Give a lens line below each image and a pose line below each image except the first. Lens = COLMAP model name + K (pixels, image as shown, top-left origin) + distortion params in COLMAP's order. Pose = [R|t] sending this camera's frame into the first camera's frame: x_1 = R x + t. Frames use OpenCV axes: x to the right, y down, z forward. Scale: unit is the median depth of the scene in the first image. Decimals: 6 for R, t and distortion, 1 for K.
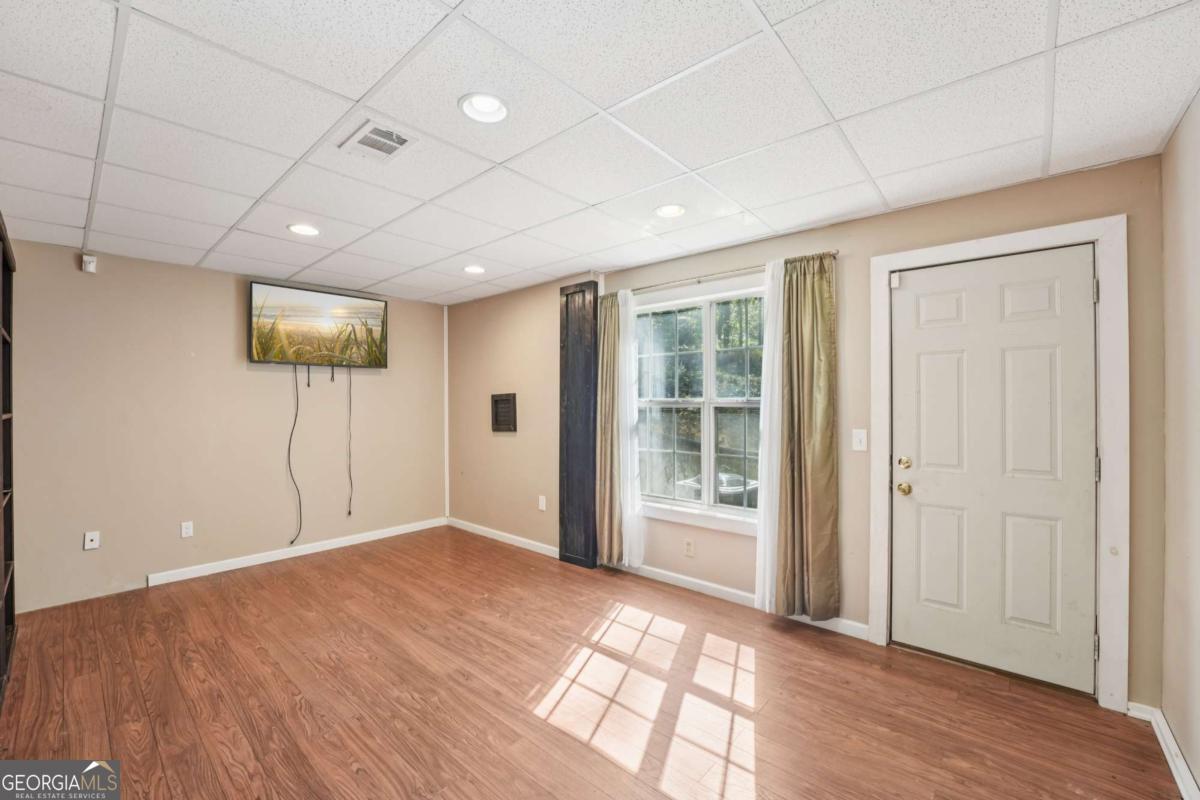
lens RADIAL K [[489.3, 0, 592.2], [0, 489.3, 401.5], [0, 0, 1]] dist [-0.019377, 0.000003]
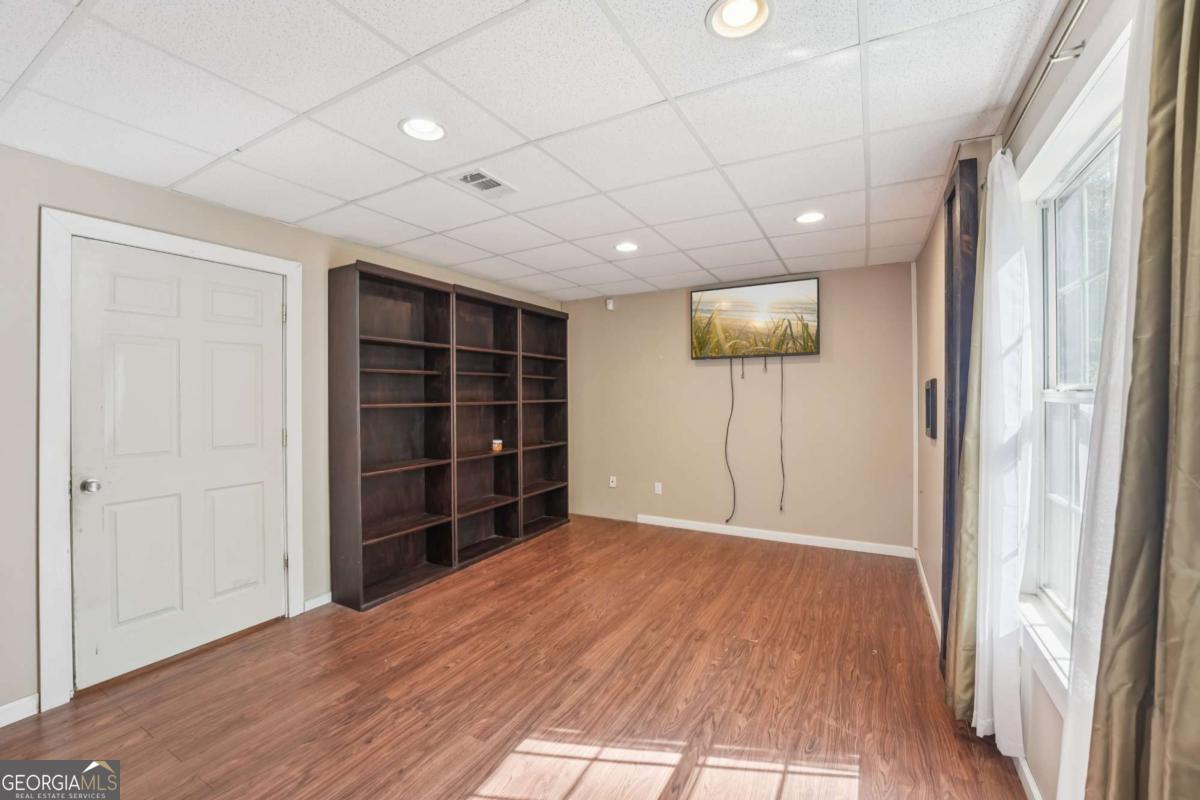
lens RADIAL K [[489.3, 0, 592.2], [0, 489.3, 401.5], [0, 0, 1]] dist [-0.019377, 0.000003]
pose [[0.217561, 0.019308, -0.975856, 0.535751], [0.004590, 0.999773, 0.020804, -0.005553], [0.976036, -0.009005, 0.217423, 0.641991]]
